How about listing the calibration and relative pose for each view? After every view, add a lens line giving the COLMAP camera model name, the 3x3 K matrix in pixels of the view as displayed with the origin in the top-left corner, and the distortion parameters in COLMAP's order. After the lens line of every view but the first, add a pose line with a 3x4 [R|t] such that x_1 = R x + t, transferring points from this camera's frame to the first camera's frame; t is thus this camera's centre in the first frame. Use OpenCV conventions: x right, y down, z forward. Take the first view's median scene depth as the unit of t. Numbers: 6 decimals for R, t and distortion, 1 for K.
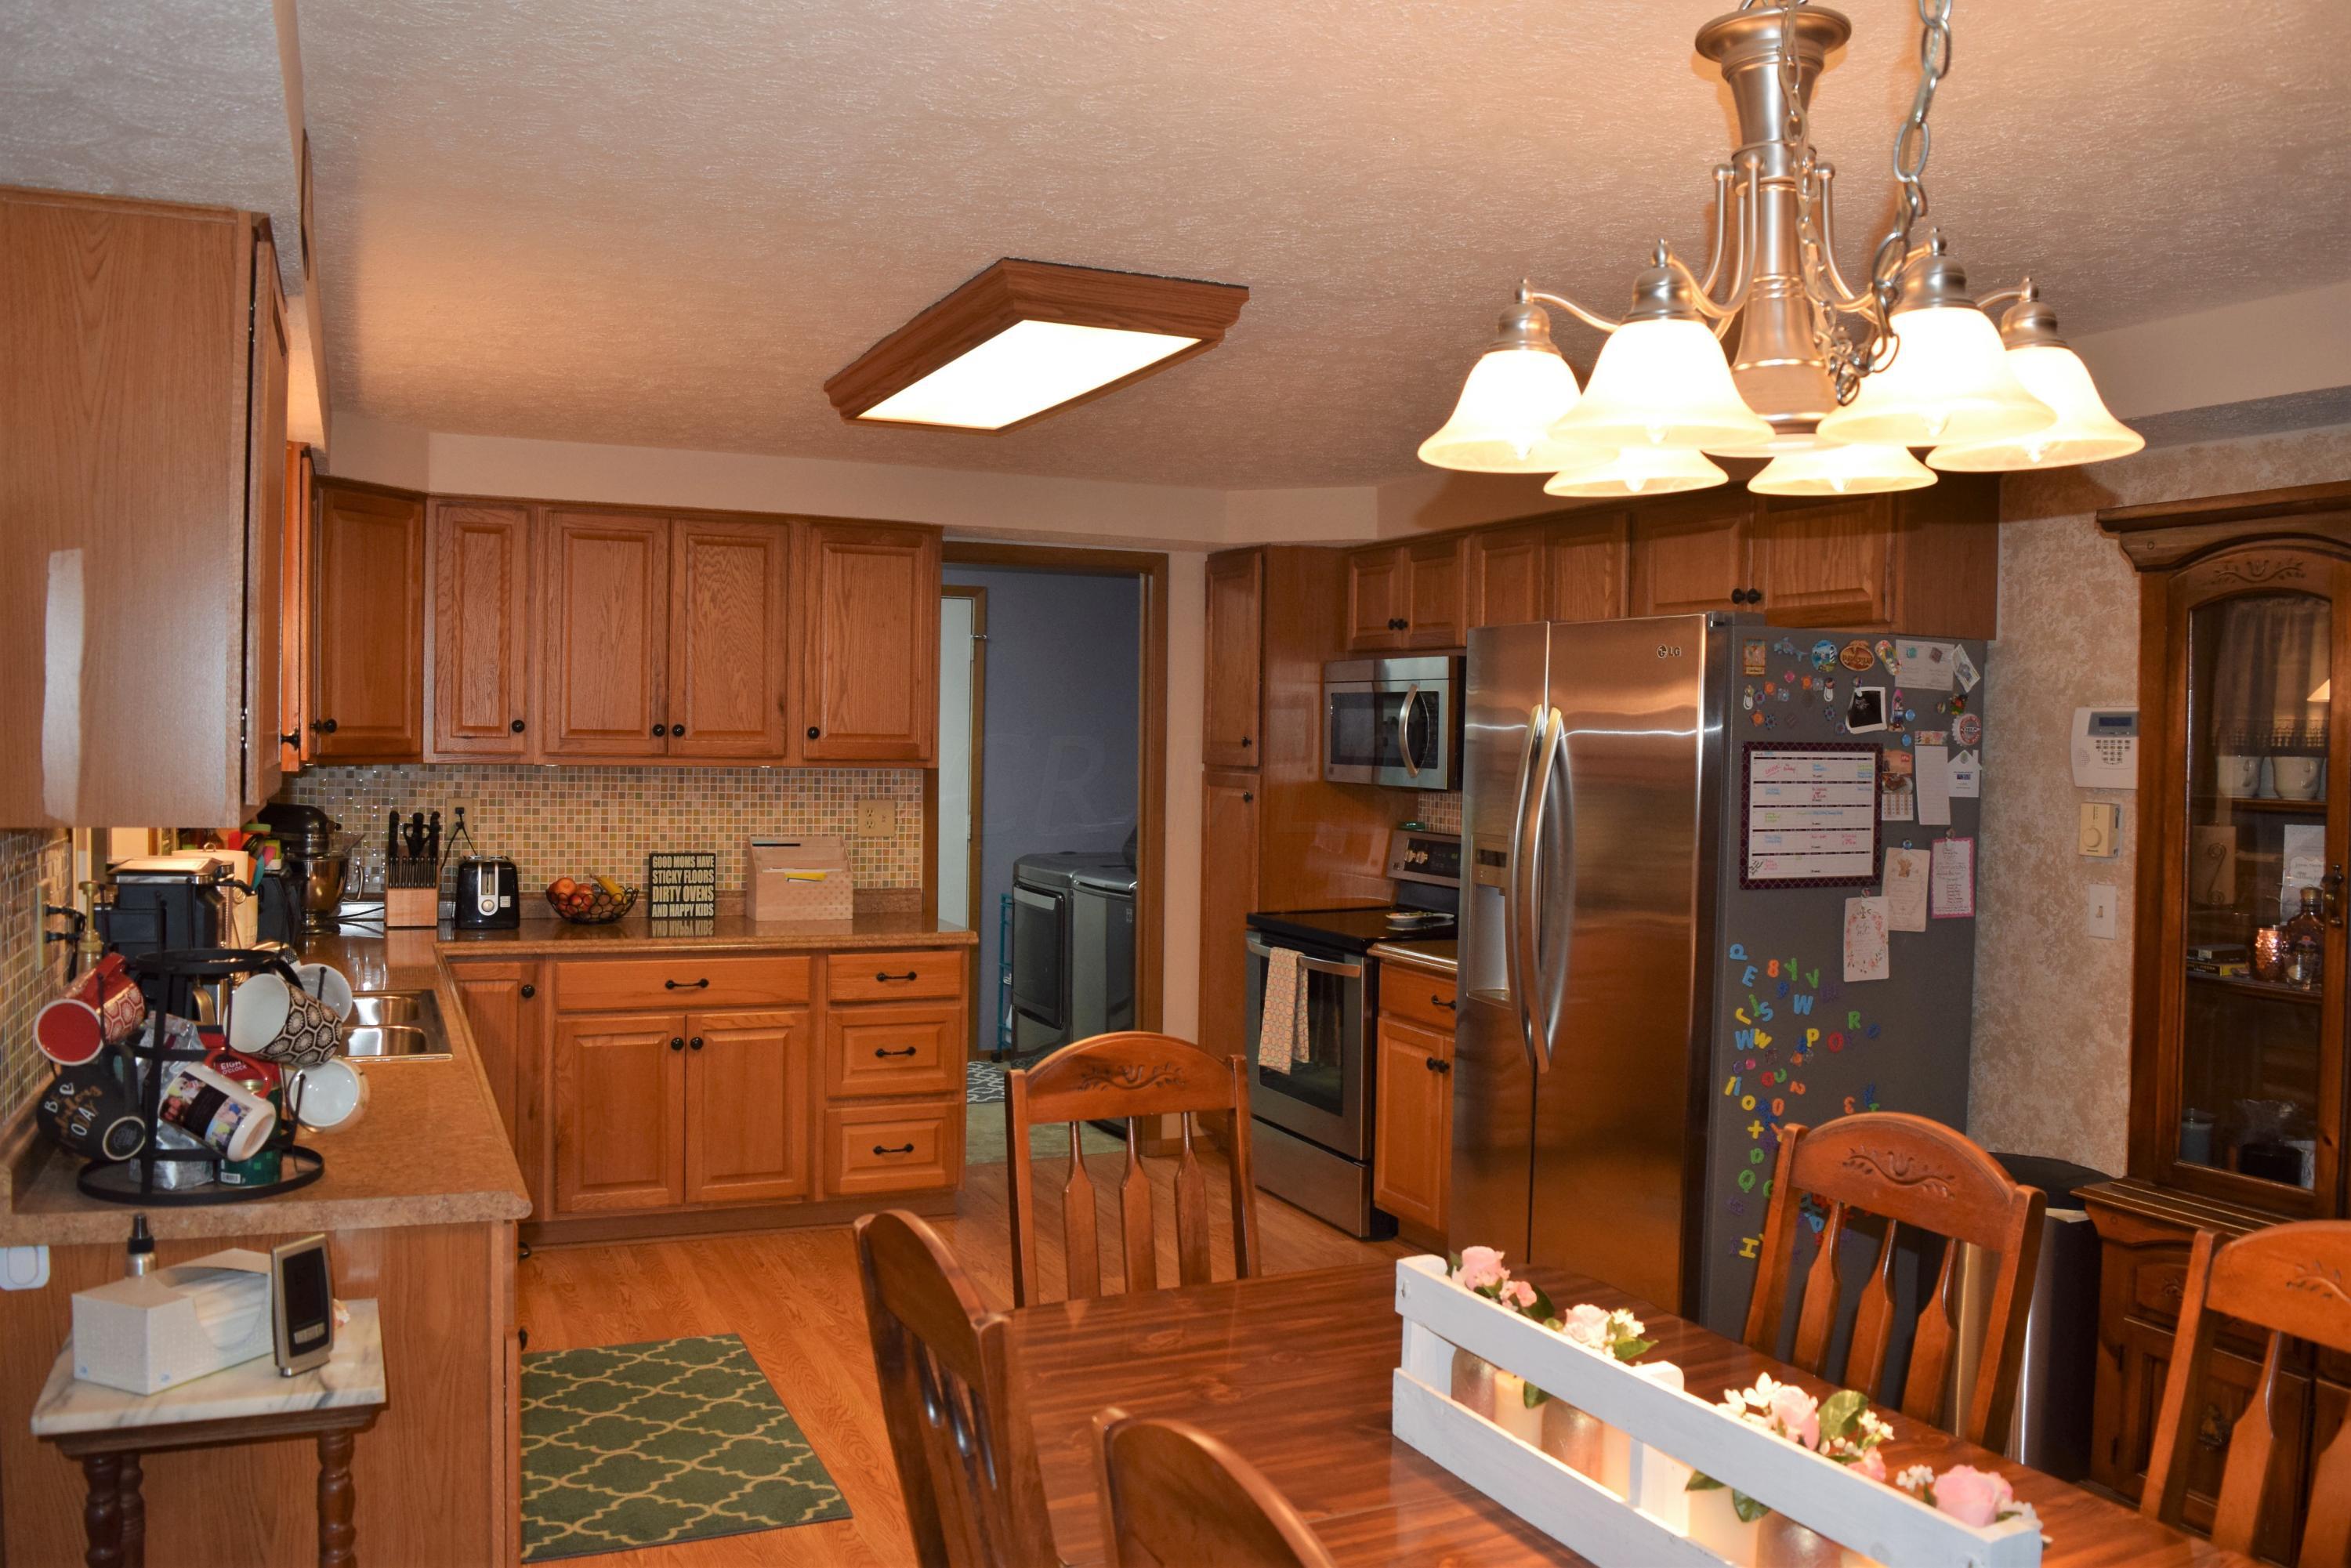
lens RADIAL K [[1838.7, 0, 1165.1], [0, 1838.7, 780.3], [0, 0, 1]] dist [-0.094797, 0.017883]
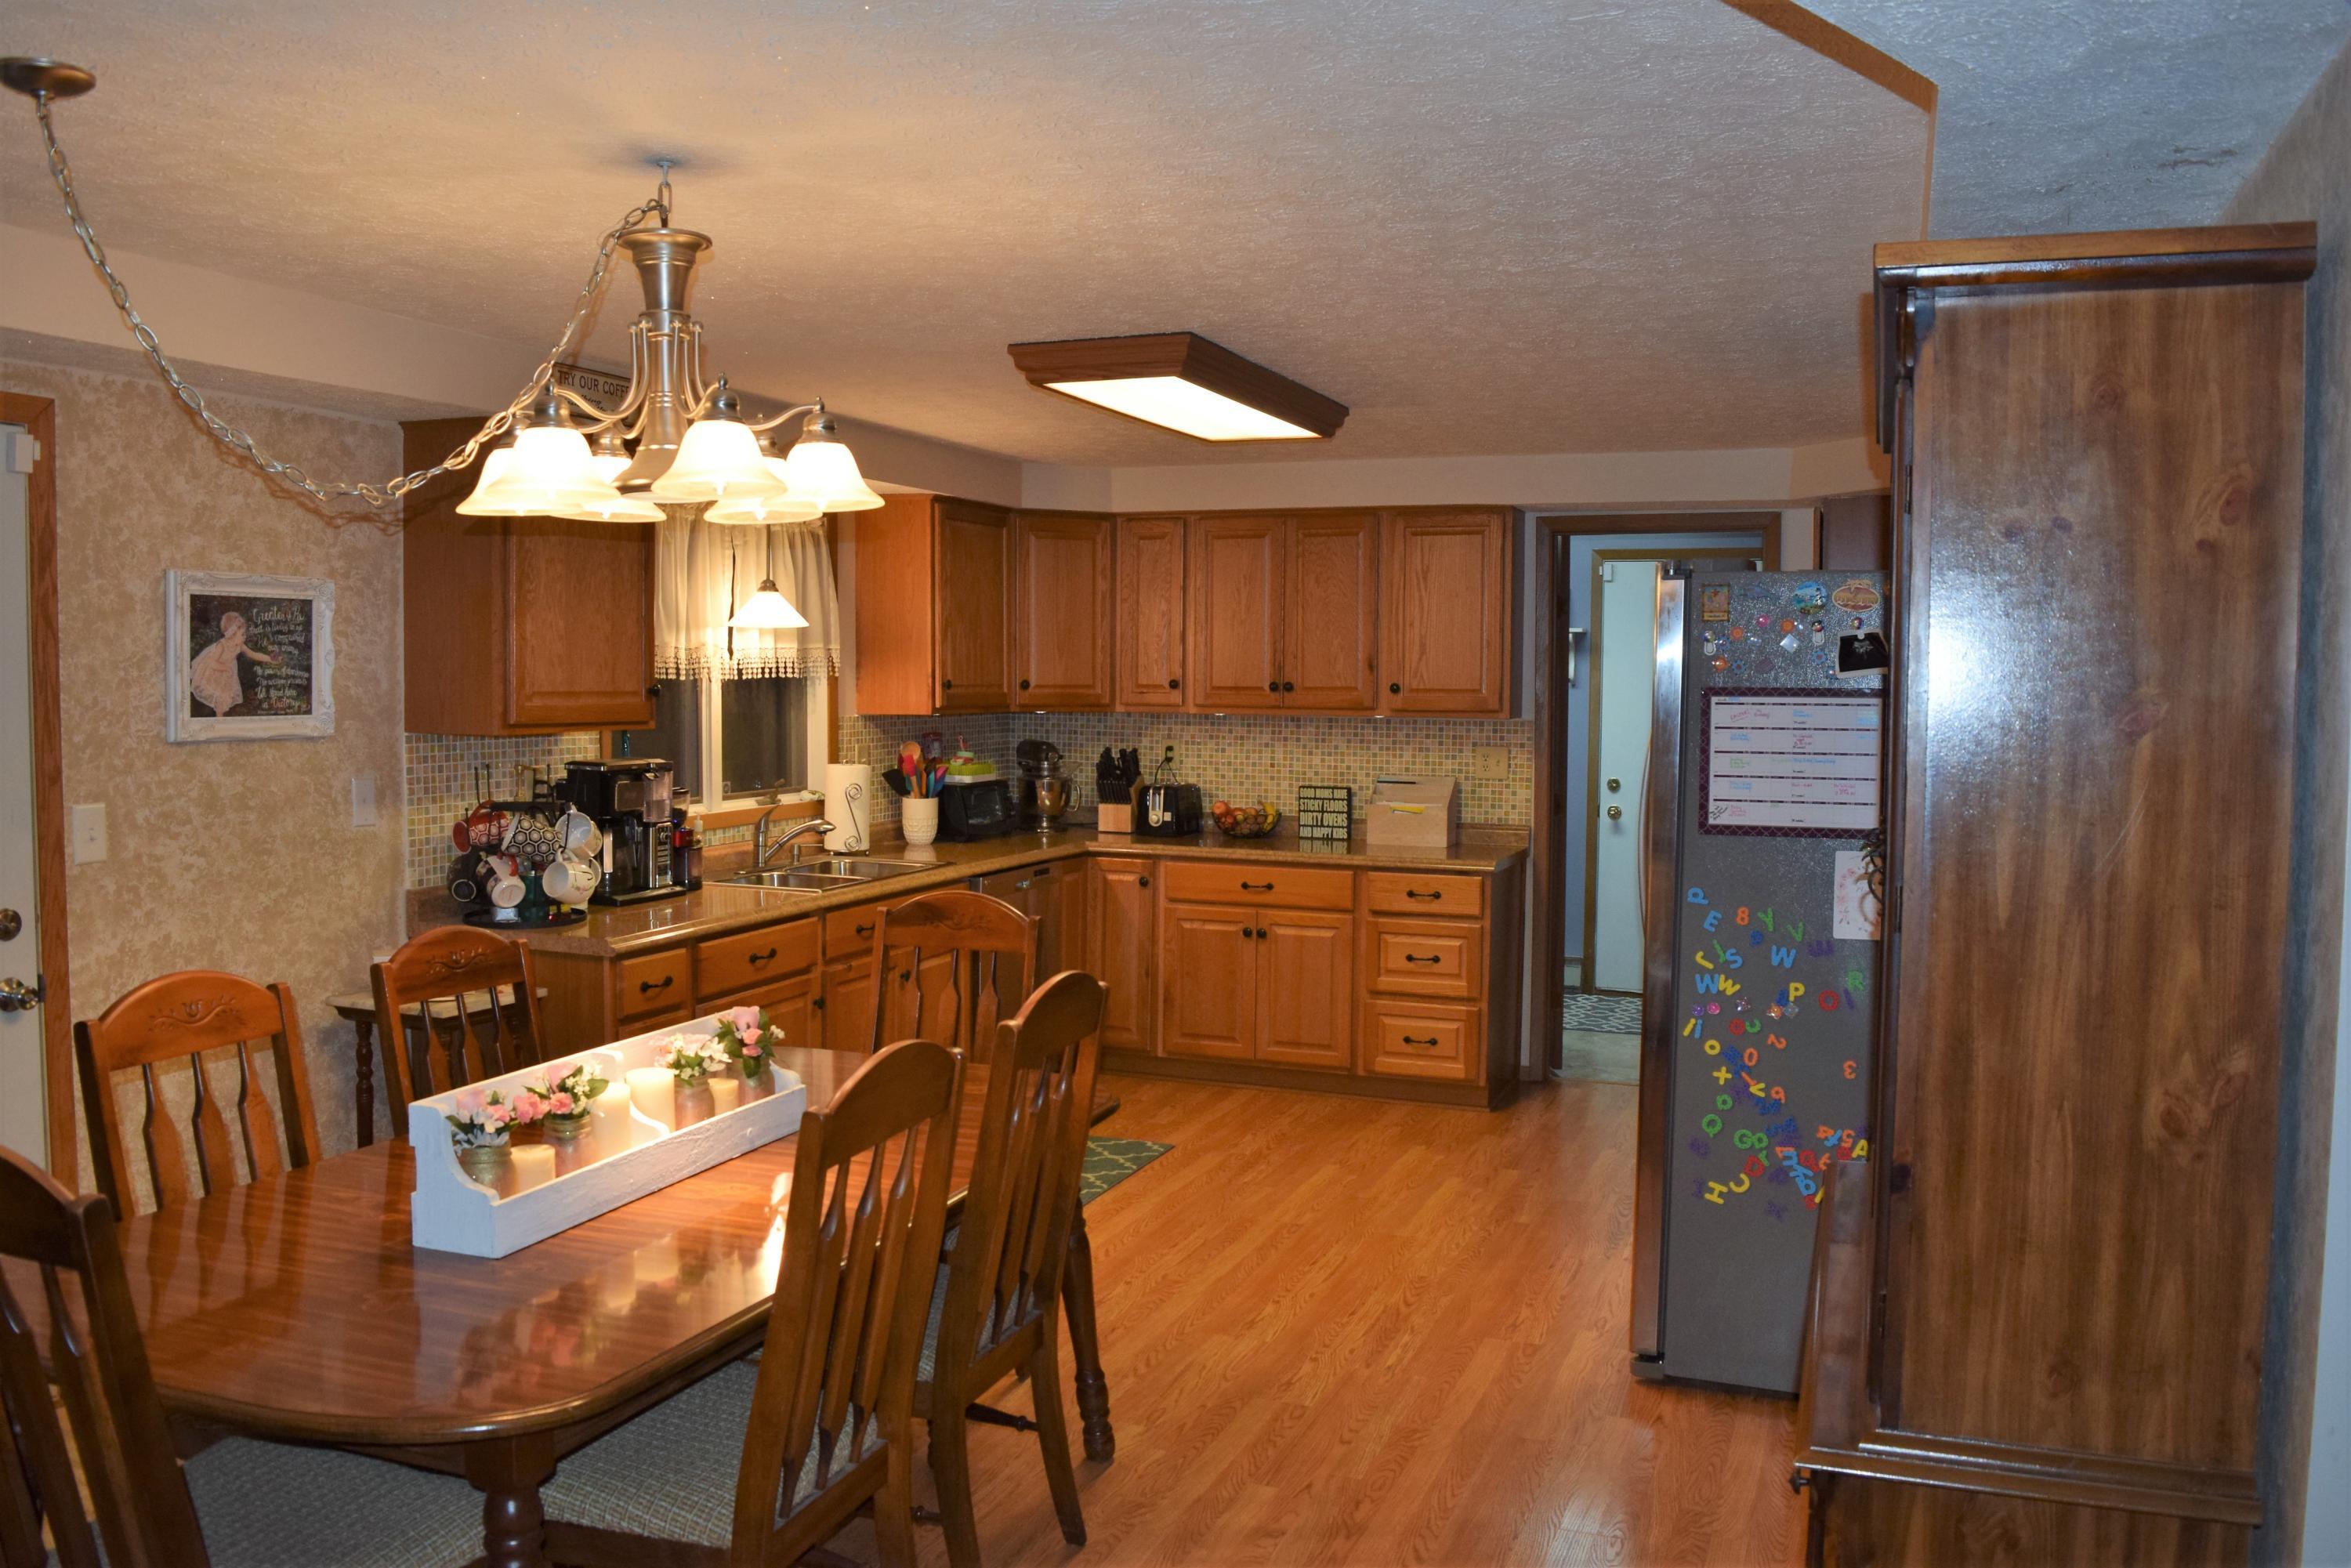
lens RADIAL K [[1838.7, 0, 1169.2], [0, 1838.7, 777.1], [0, 0, 1]] dist [-0.094797, 0.017883]
pose [[0.701918, 0.026698, -0.711757, 0.585831], [-0.014053, 0.999622, 0.023636, 0.006170], [0.712119, -0.006588, 0.702028, 0.057504]]
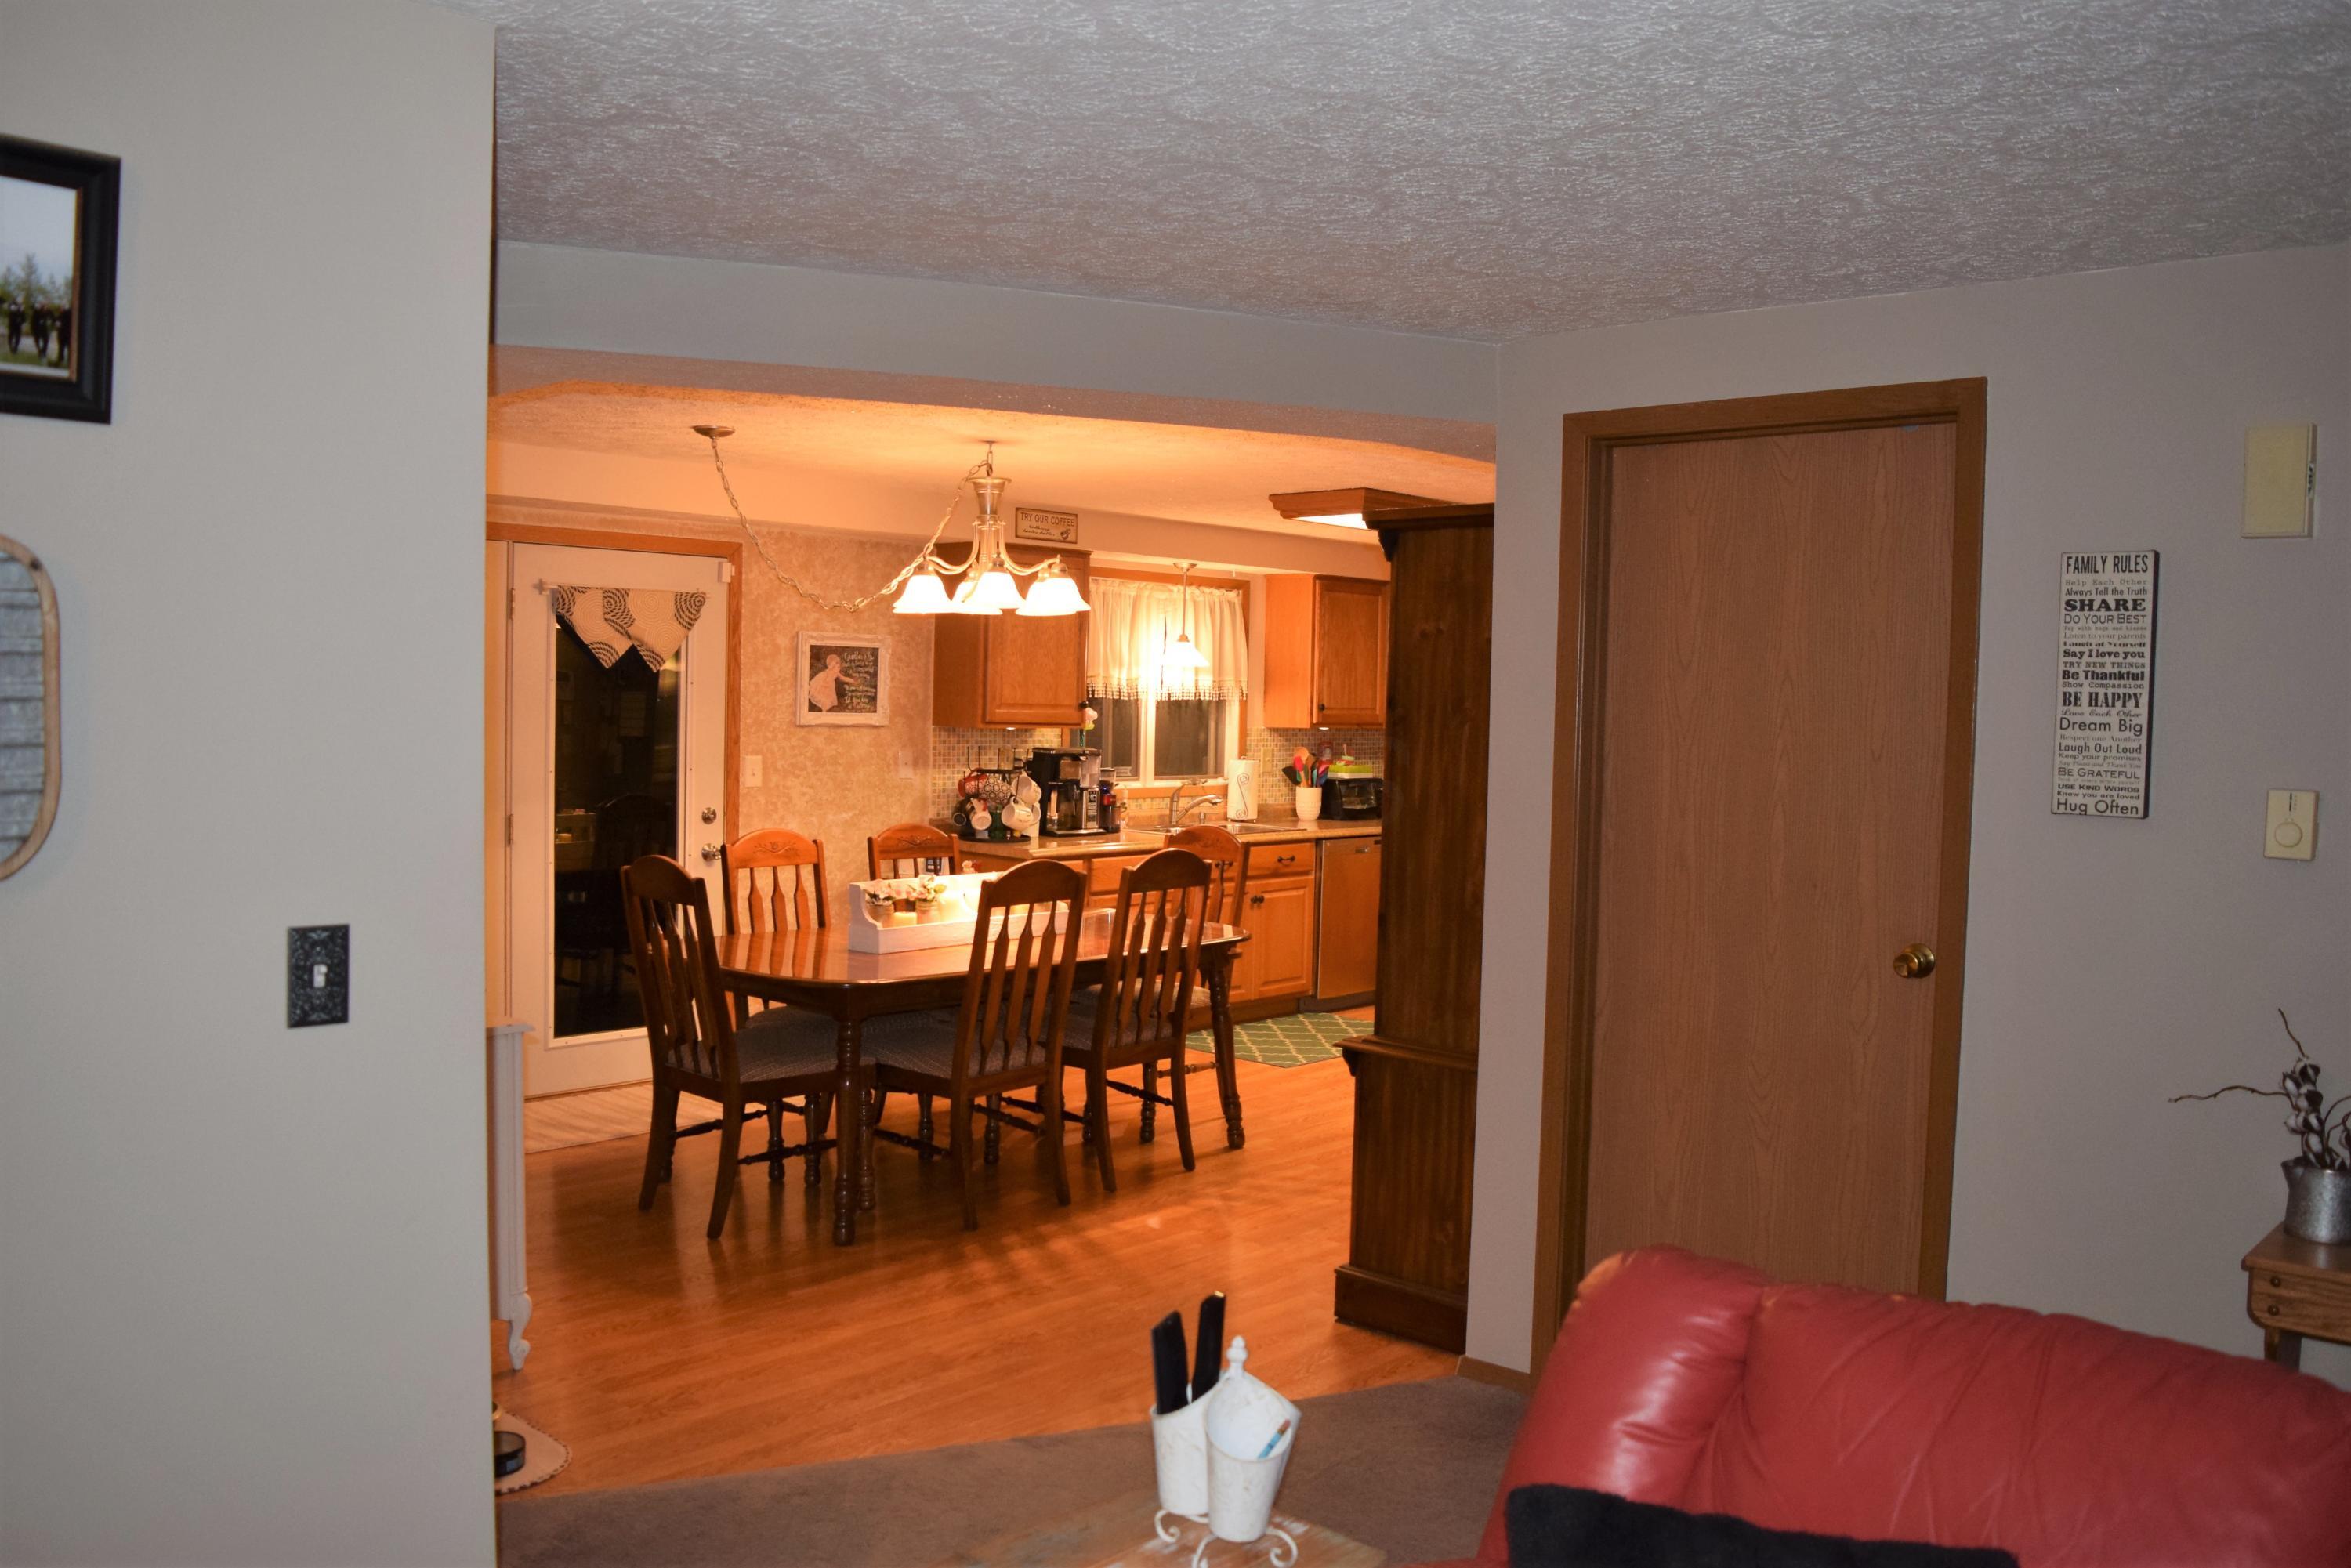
lens RADIAL K [[1838.7, 0, 1171.6], [0, 1838.7, 777.4], [0, 0, 1]] dist [-0.094797, 0.017883]
pose [[0.389741, 0.032285, -0.920359, 1.151882], [-0.043367, 0.998920, 0.016676, 0.018863], [0.919903, 0.033414, 0.390720, 0.002643]]
